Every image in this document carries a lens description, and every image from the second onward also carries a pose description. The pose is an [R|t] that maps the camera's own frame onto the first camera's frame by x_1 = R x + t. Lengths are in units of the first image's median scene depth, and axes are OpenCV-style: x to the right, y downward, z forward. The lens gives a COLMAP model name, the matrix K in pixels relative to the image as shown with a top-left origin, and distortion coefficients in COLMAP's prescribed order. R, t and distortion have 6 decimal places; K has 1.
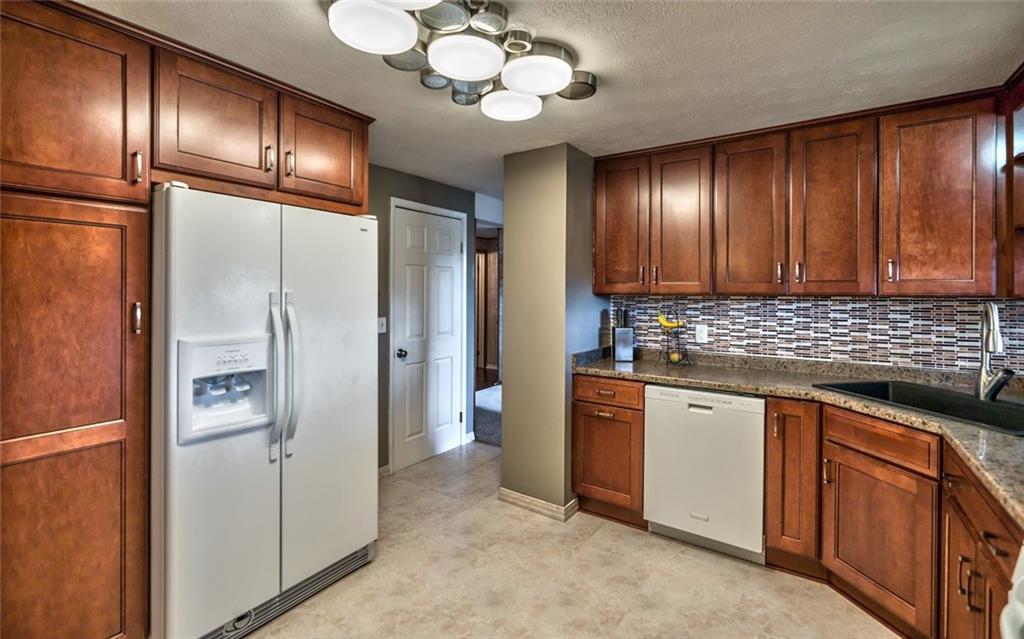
lens RADIAL K [[464.2, 0, 506.8], [0, 464.2, 287.5], [0, 0, 1]] dist [-0.008990, 0.002023]
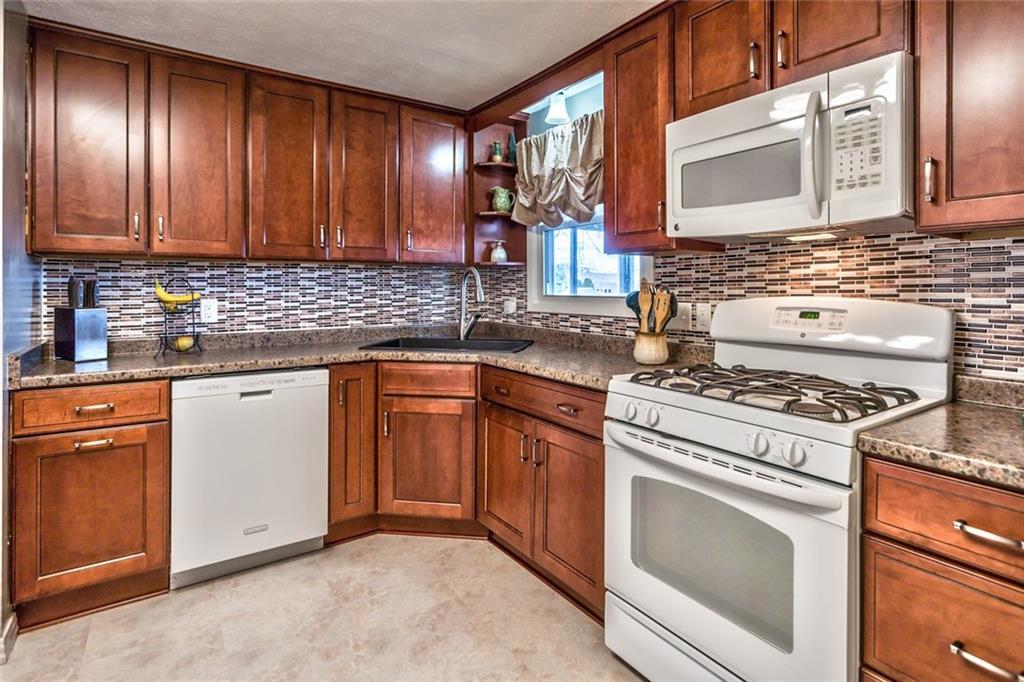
lens RADIAL K [[529.9, 0, 554.1], [0, 529.9, 284.9], [0, 0, 1]] dist [0.001887, 0.001903]
pose [[0.318176, -0.006118, 0.948012, -0.292723], [-0.007875, 0.999928, 0.009096, 0.054863], [-0.947999, -0.010359, 0.318105, 0.212631]]
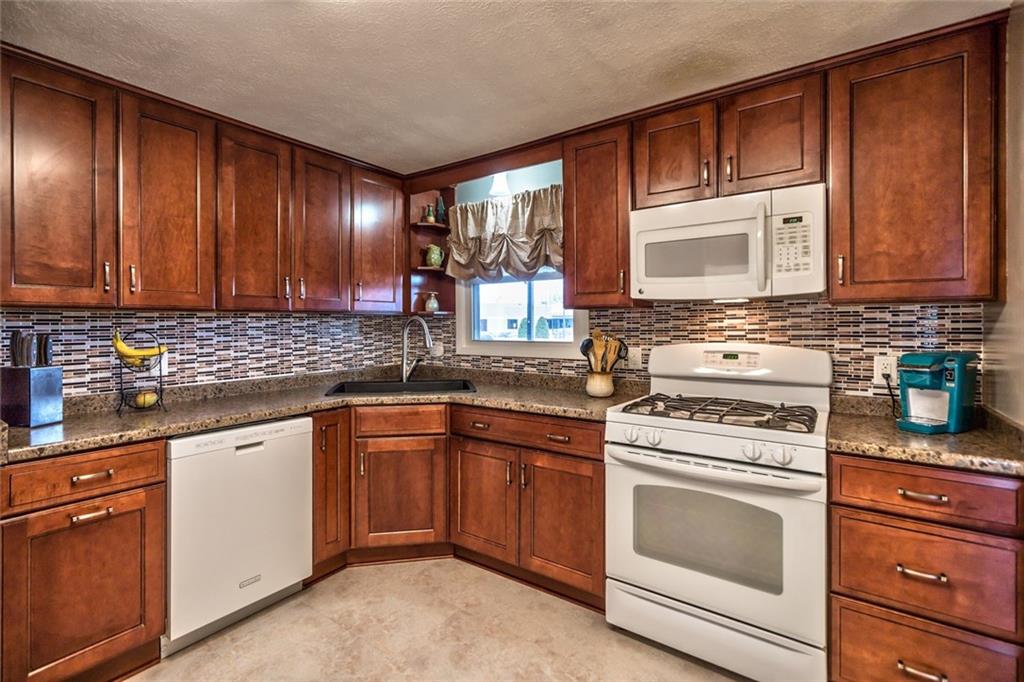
lens RADIAL K [[466.3, 0, 514.9], [0, 466.3, 321.0], [0, 0, 1]] dist [0.003046, 0.000842]
pose [[0.014332, -0.004072, 0.999889, -0.393914], [-0.007228, 0.999965, 0.004176, 0.030673], [-0.999871, -0.007287, 0.014302, 0.521004]]
